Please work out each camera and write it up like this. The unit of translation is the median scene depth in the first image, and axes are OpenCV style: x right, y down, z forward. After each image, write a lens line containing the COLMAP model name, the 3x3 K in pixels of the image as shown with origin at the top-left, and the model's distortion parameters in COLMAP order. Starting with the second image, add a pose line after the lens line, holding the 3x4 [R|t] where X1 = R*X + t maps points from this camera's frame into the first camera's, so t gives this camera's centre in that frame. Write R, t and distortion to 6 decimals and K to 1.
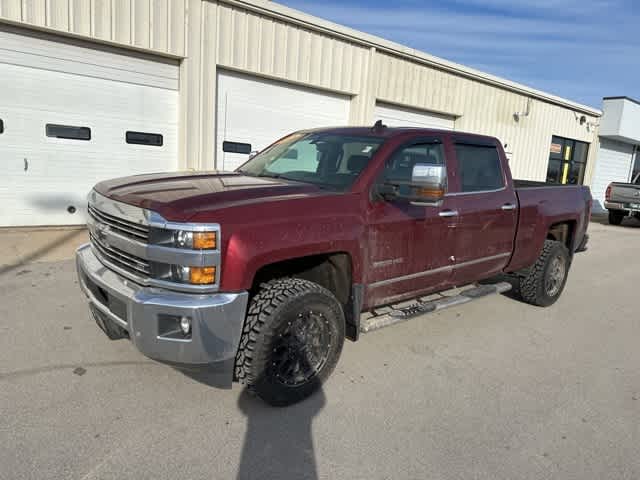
lens RADIAL K [[466.7, 0, 320.0], [0, 466.7, 240.0], [0, 0, 1]] dist [0.052140, -0.053564]
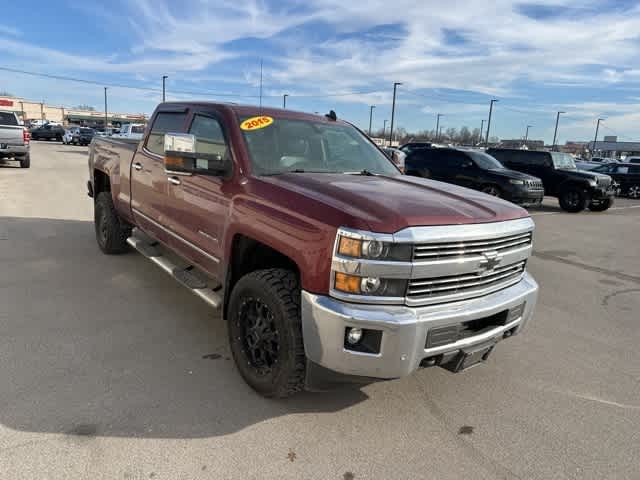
lens RADIAL K [[466.7, 0, 320.0], [0, 466.7, 240.0], [0, 0, 1]] dist [0.052140, -0.053564]
pose [[0.074916, -0.269422, 0.960104, -0.964086], [0.111900, 0.959000, 0.260380, -0.233644], [-0.990891, 0.087929, 0.101993, 0.874744]]
